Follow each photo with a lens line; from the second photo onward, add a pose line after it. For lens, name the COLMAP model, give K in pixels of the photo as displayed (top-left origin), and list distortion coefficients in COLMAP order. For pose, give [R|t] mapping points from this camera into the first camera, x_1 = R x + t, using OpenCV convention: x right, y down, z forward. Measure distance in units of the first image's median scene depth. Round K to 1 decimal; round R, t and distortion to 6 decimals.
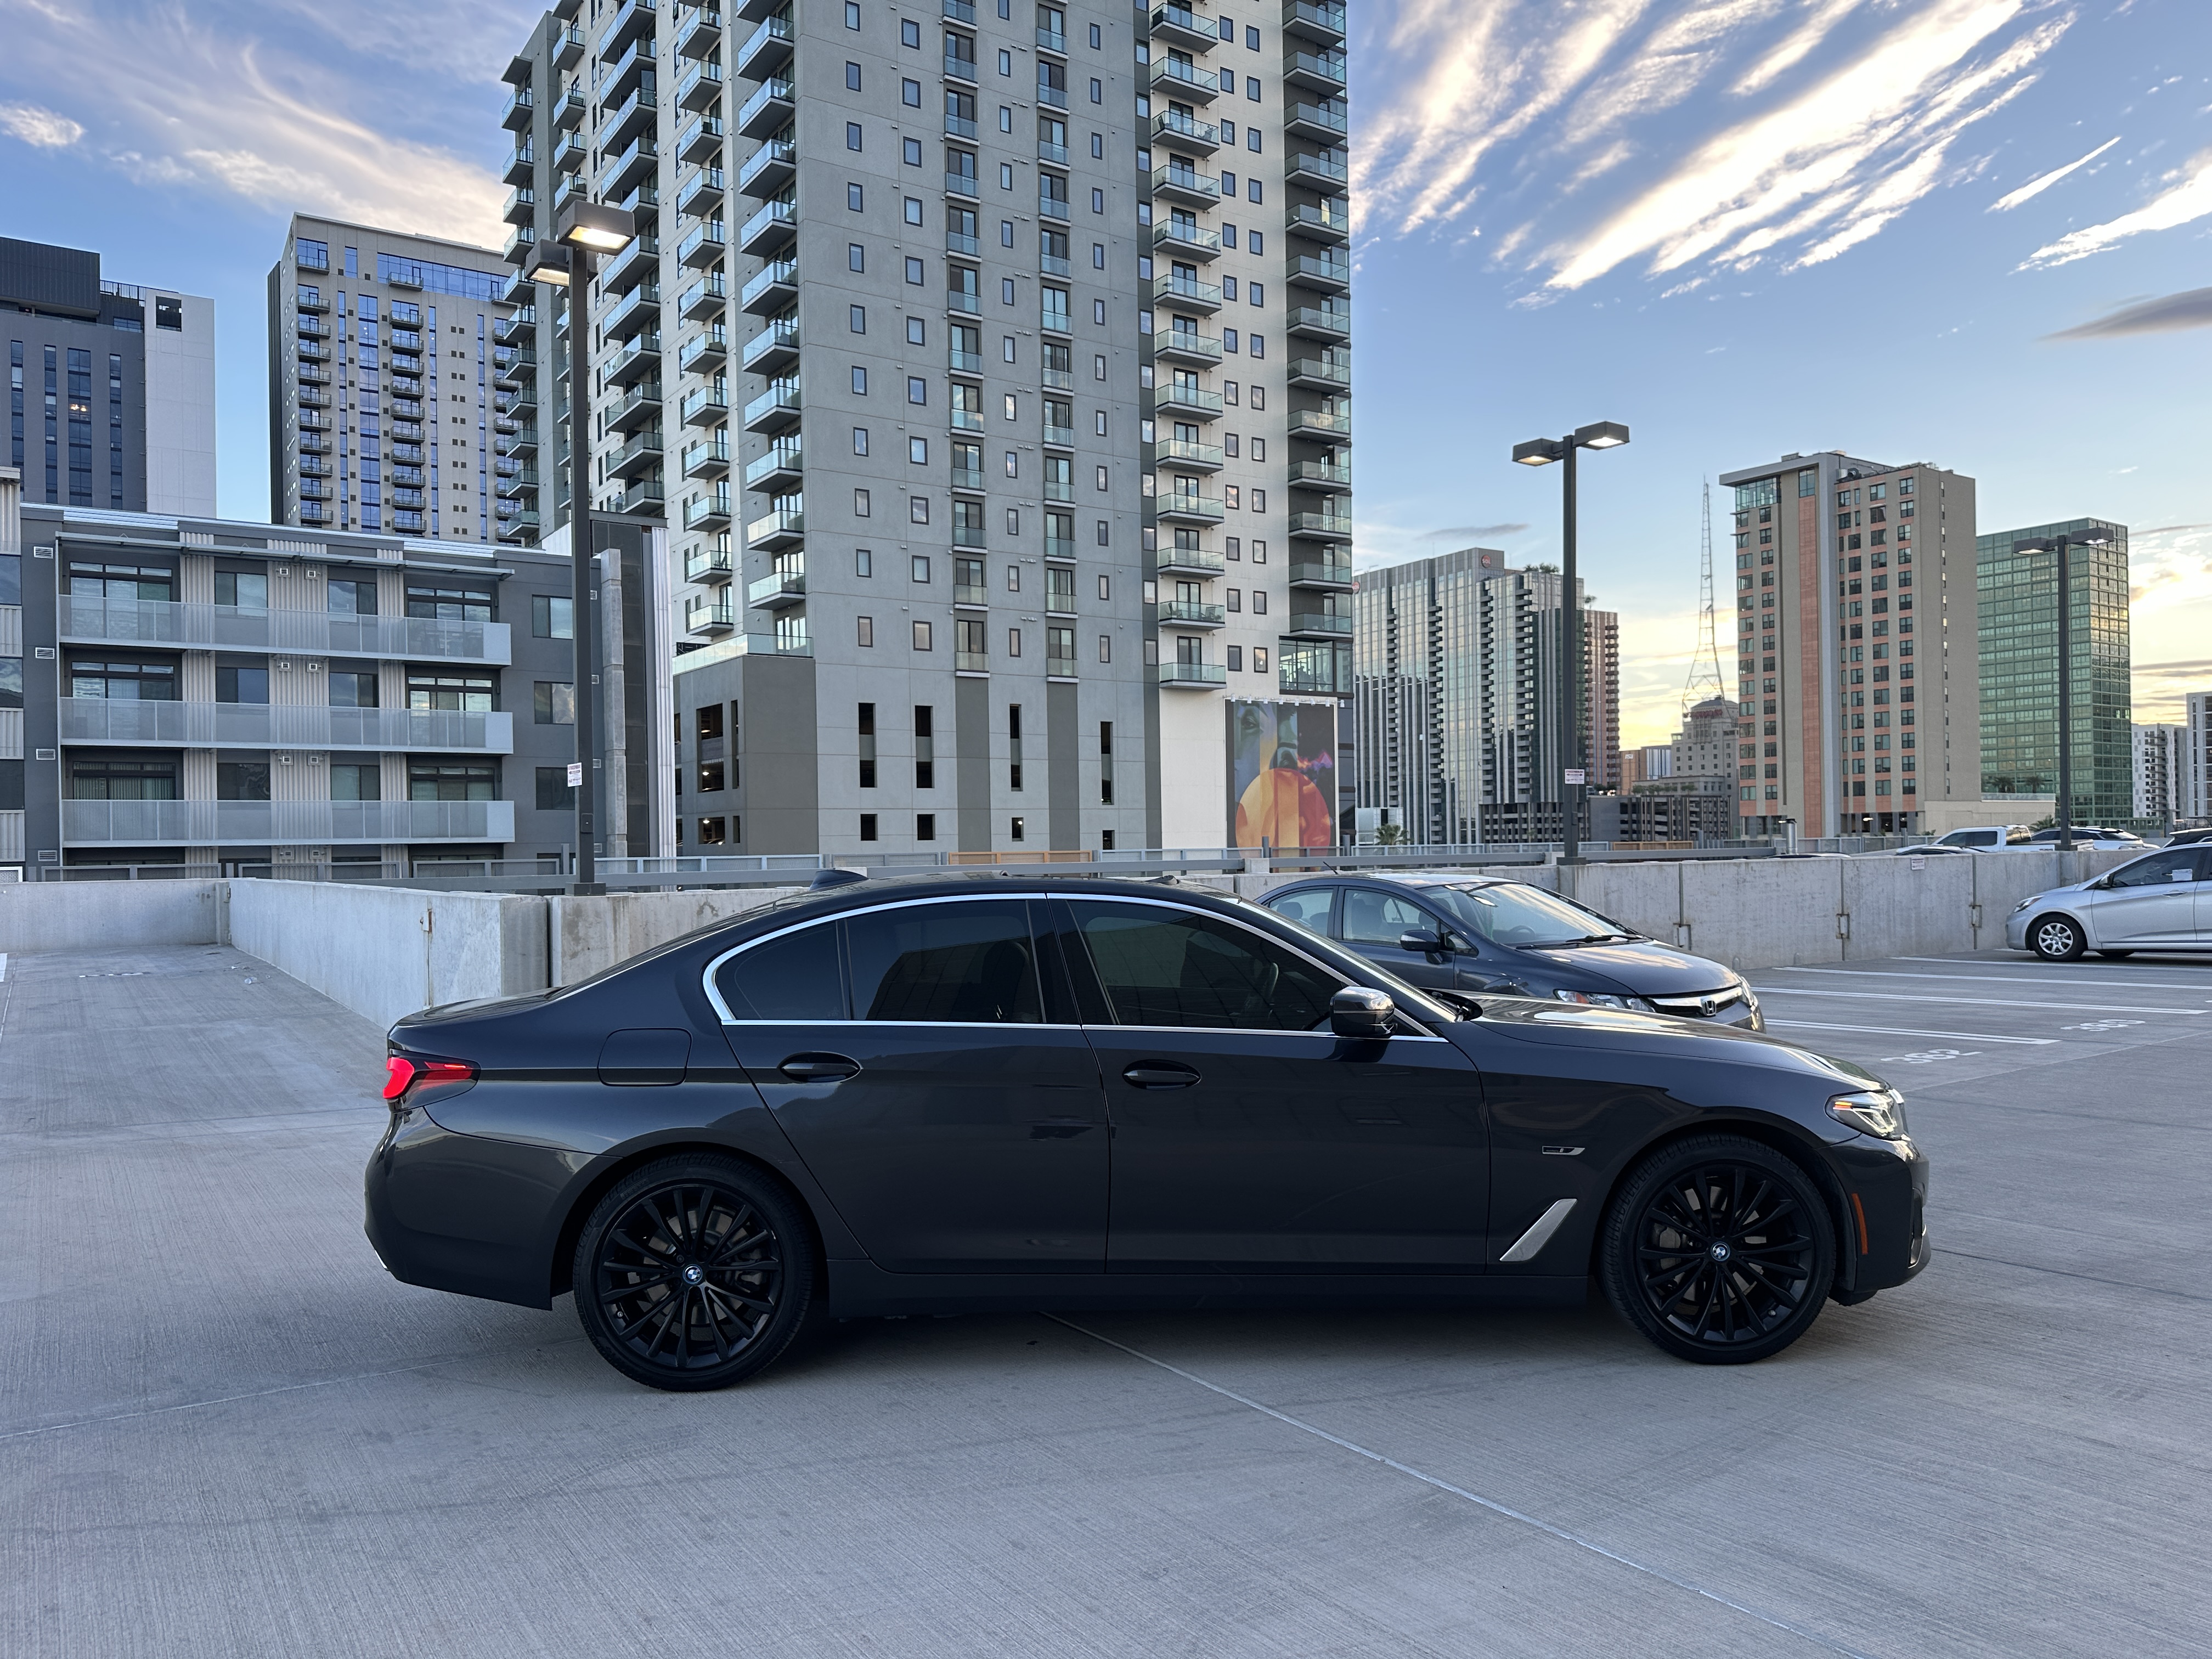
lens RADIAL K [[1568.3, 0, 1106.0], [0, 1568.3, 829.5], [0, 0, 1]] dist [0.030460, -0.043147]
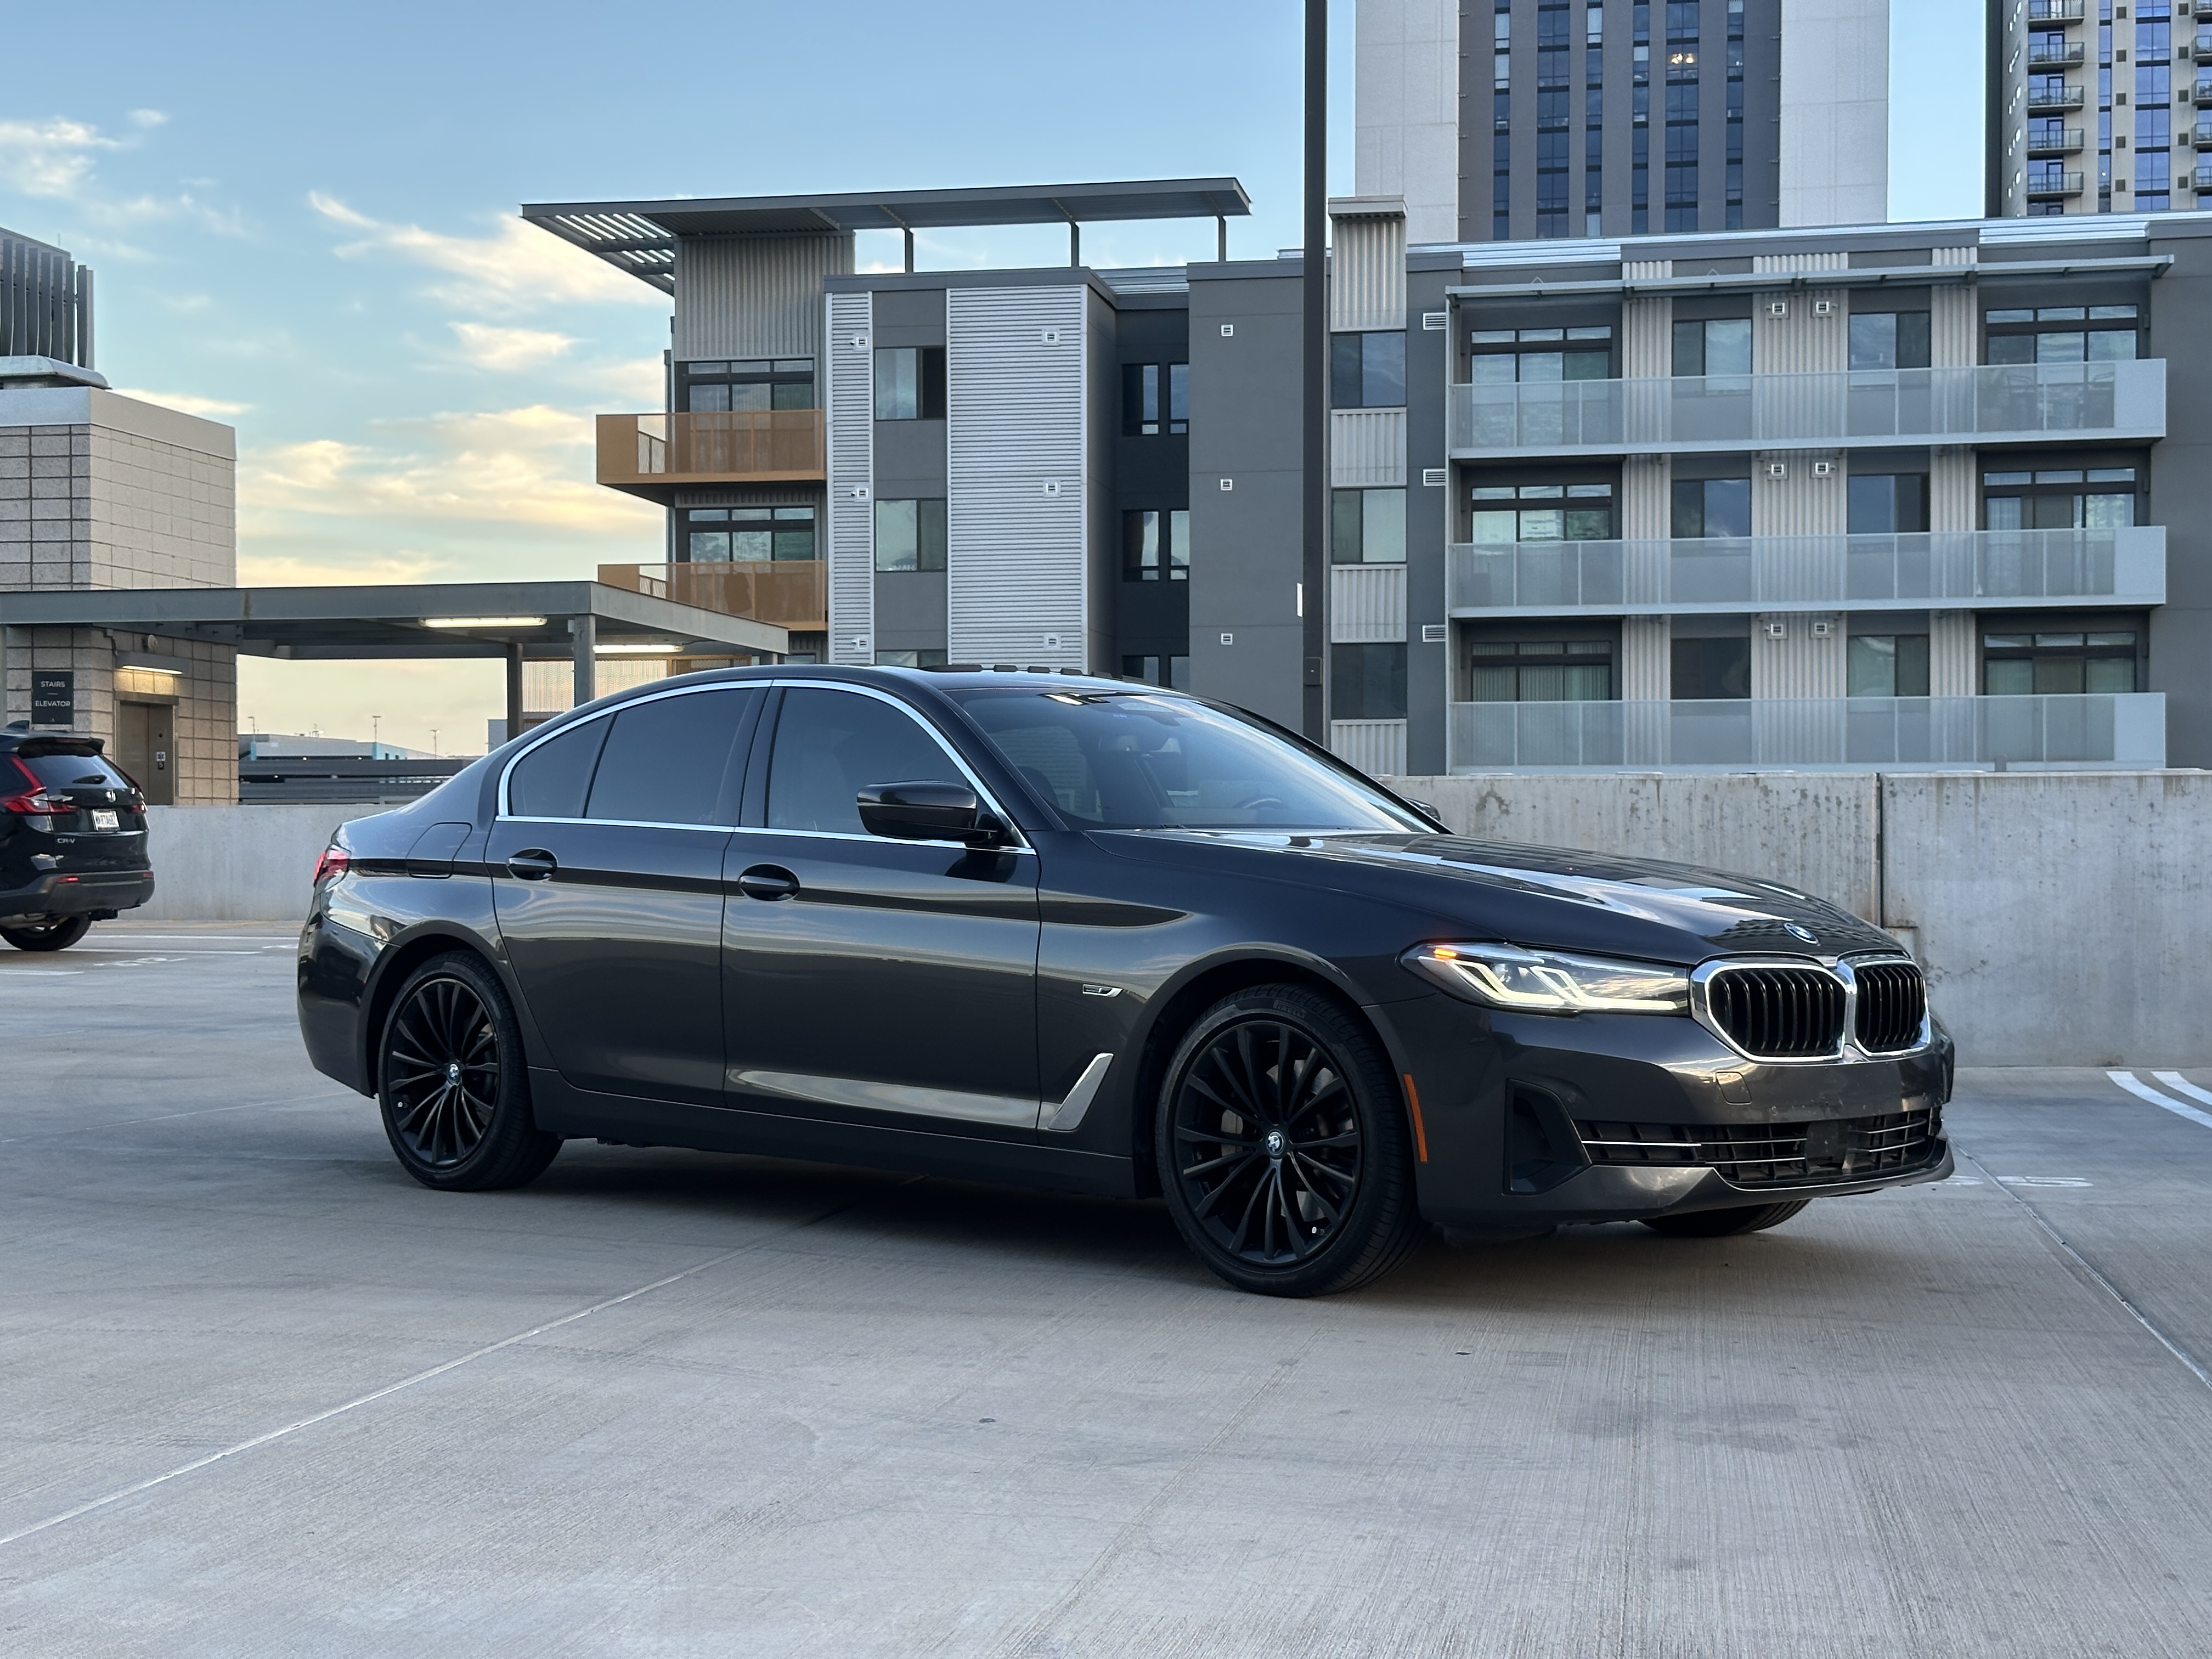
lens RADIAL K [[3112.7, 0, 1106.0], [0, 3112.7, 829.5], [0, 0, 1]] dist [0.226649, -0.554736]
pose [[0.701689, 0.015140, -0.712323, 0.141200], [-0.002976, 0.999828, 0.018319, 0.009693], [0.712478, -0.010734, 0.701613, -0.006721]]
